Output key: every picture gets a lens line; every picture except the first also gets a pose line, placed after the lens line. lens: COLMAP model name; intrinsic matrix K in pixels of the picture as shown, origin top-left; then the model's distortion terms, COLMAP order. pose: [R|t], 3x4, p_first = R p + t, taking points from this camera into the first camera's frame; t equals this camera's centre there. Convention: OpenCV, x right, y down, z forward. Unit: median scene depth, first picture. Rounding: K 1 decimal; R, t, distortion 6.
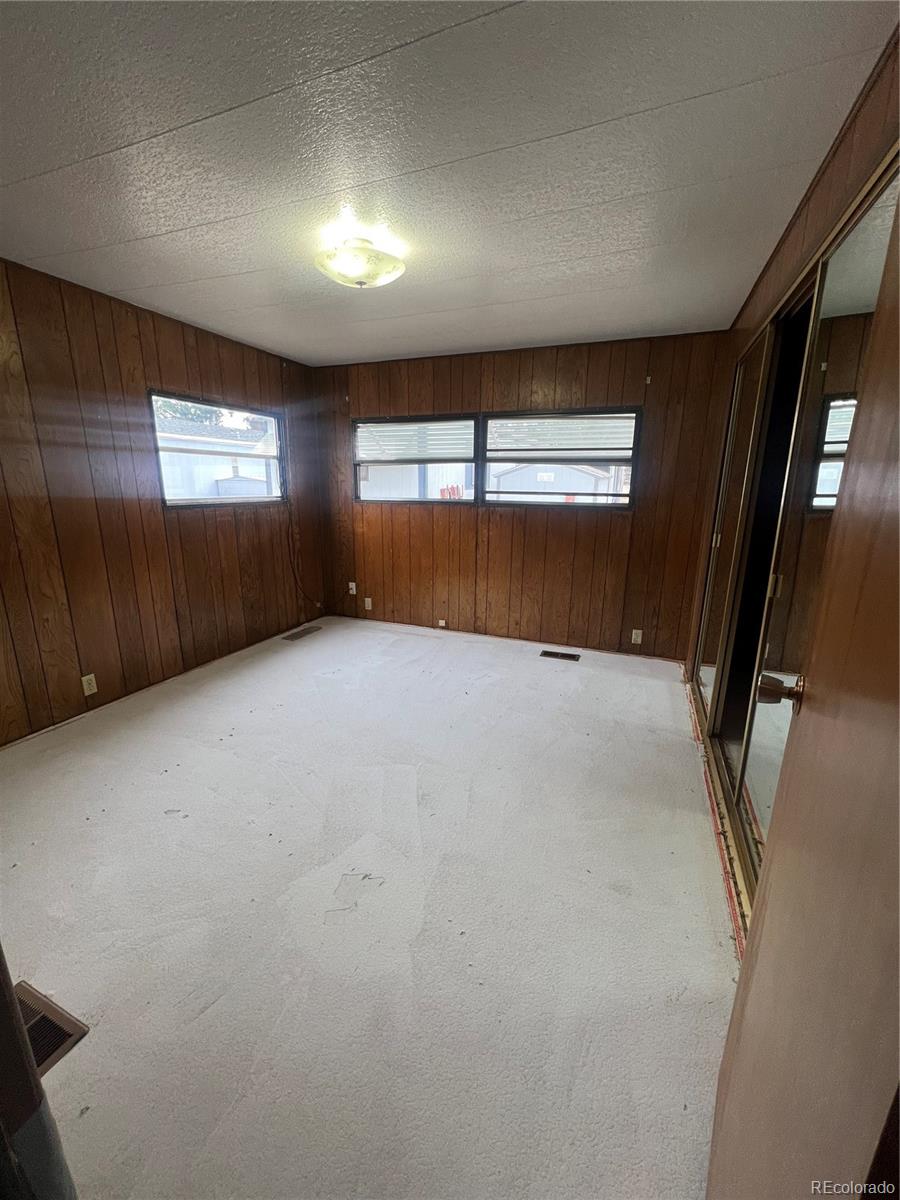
lens RADIAL K [[478.9, 0, 448.9], [0, 478.9, 601.3], [0, 0, 1]] dist [-0.001780, 0.000558]
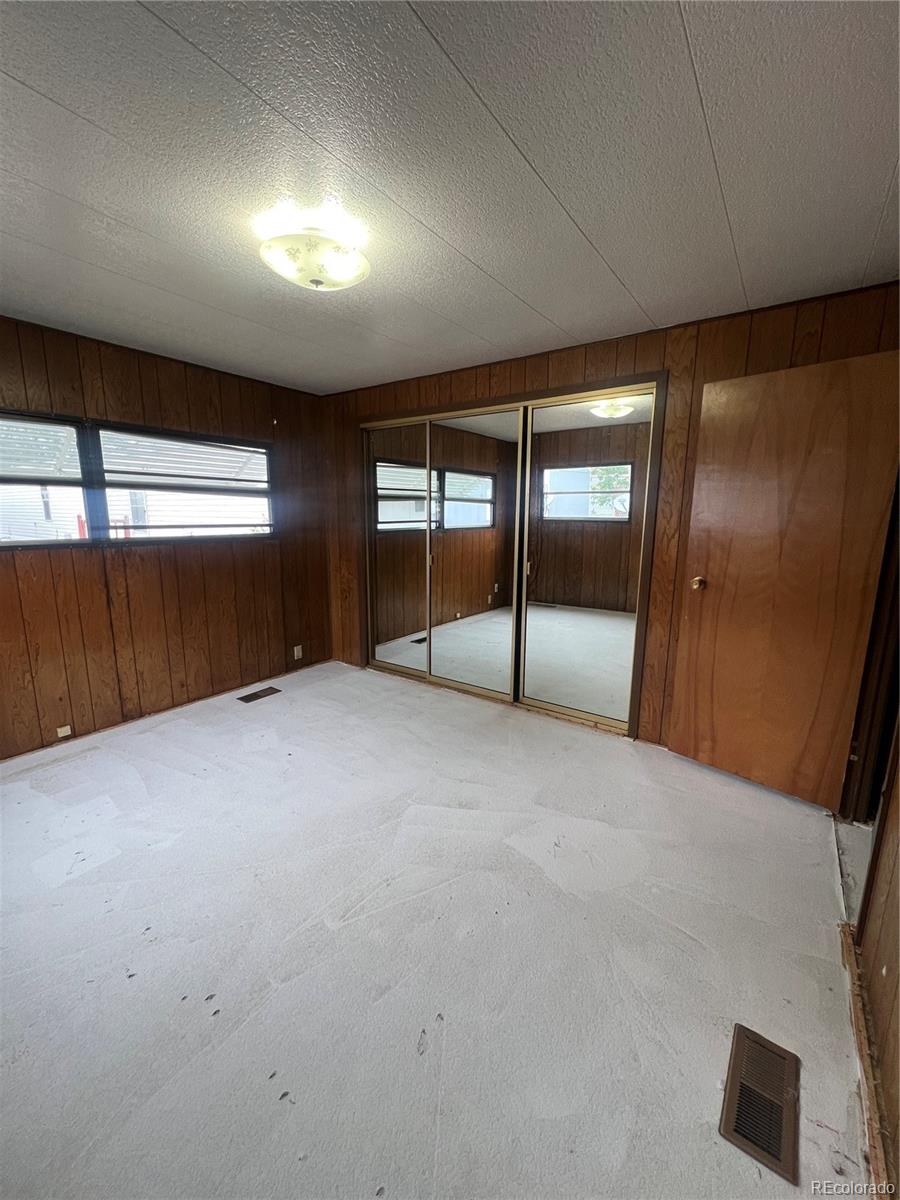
lens RADIAL K [[478.9, 0, 452.8], [0, 478.9, 600.1], [0, 0, 1]] dist [-0.001780, 0.000558]
pose [[0.232978, -0.181113, 0.955468, -0.557659], [0.235182, 0.963834, 0.125353, -0.096672], [-0.943616, 0.195505, 0.267147, 0.359290]]
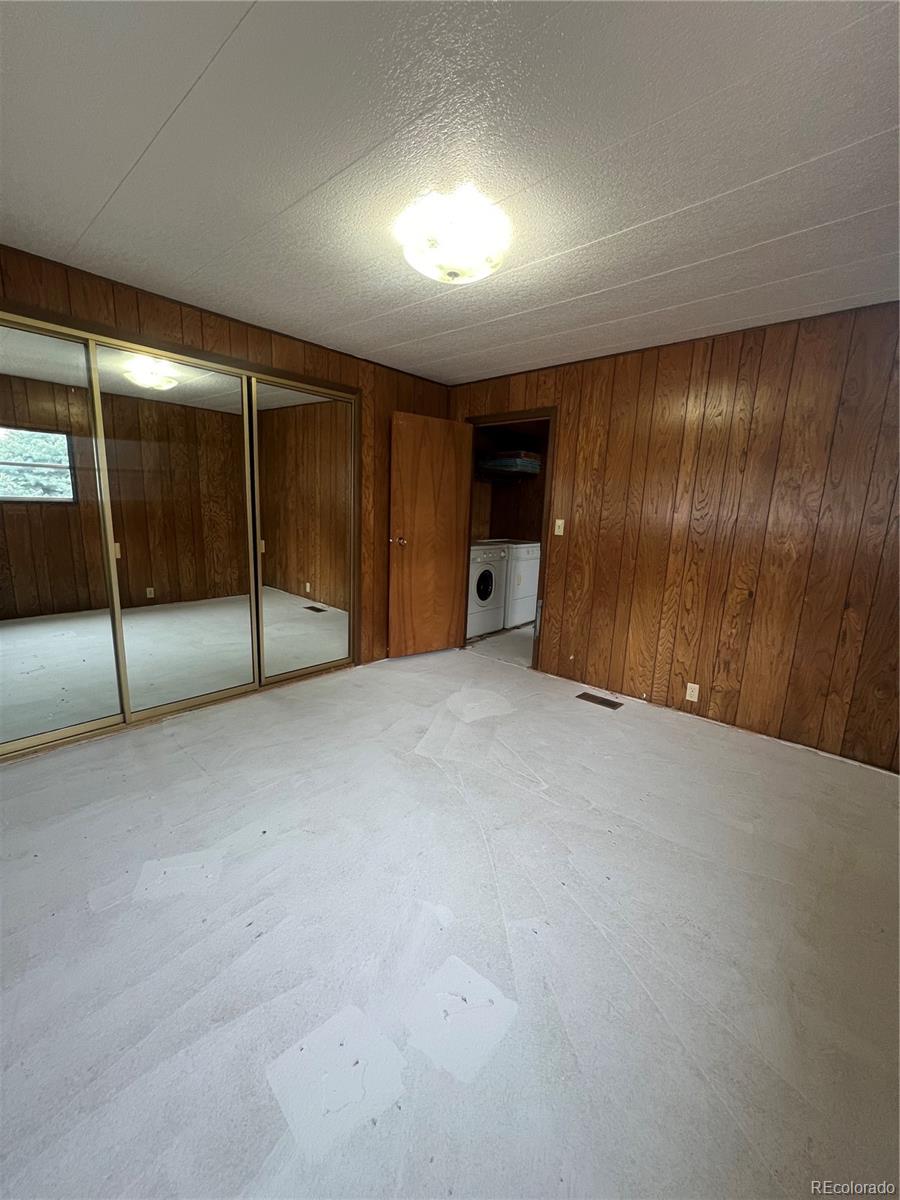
lens RADIAL K [[478.9, 0, 447.6], [0, 478.9, 600.8], [0, 0, 1]] dist [-0.001780, 0.000558]
pose [[-0.937648, -0.110431, 0.329576, -0.290065], [0.040288, 0.907268, 0.418618, -0.265141], [-0.345242, 0.405794, -0.846250, 1.089393]]
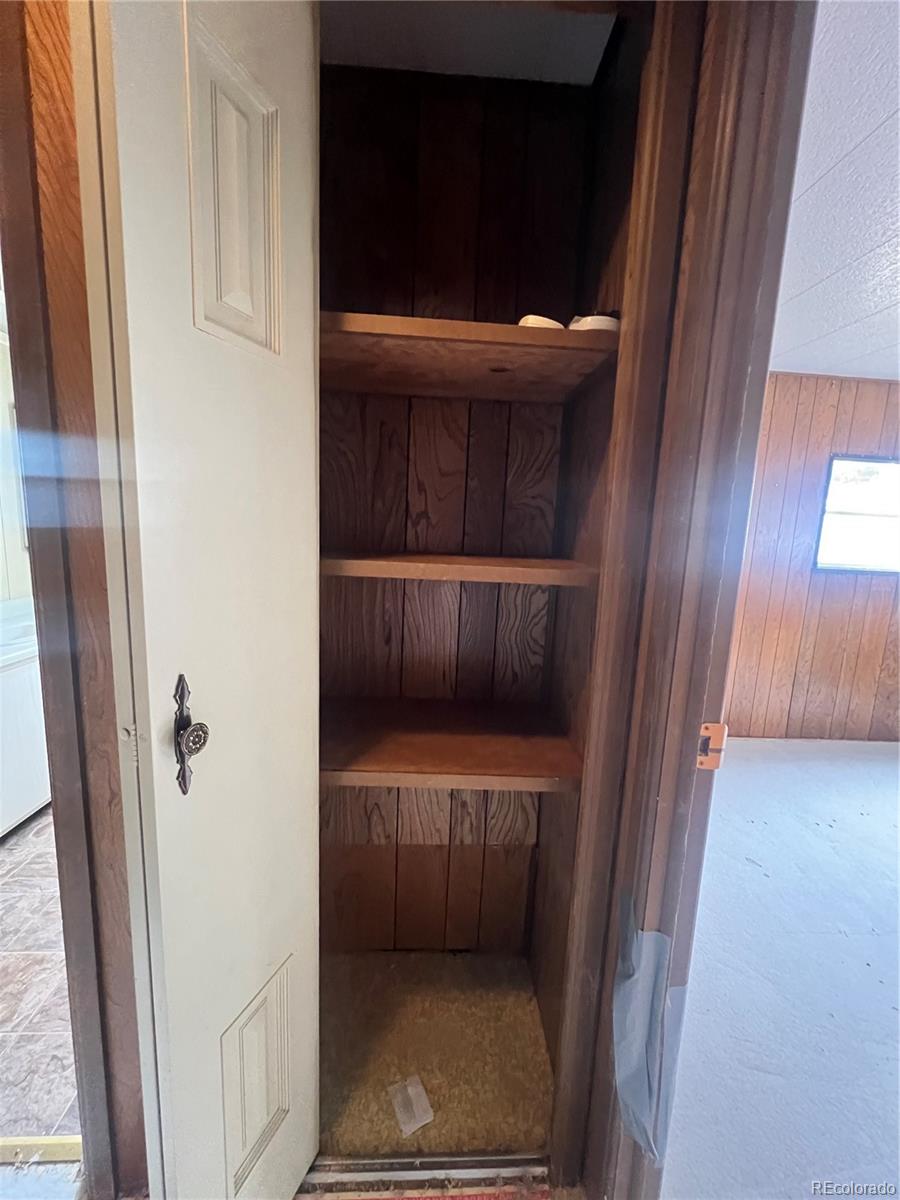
lens RADIAL K [[478.9, 0, 449.4], [0, 478.9, 600.0], [0, 0, 1]] dist [-0.001780, 0.000558]
pose [[0.418845, 0.142578, -0.896795, -0.012637], [-0.259809, 0.965126, 0.032099, 0.020769], [0.870097, 0.219551, 0.441281, -0.055275]]
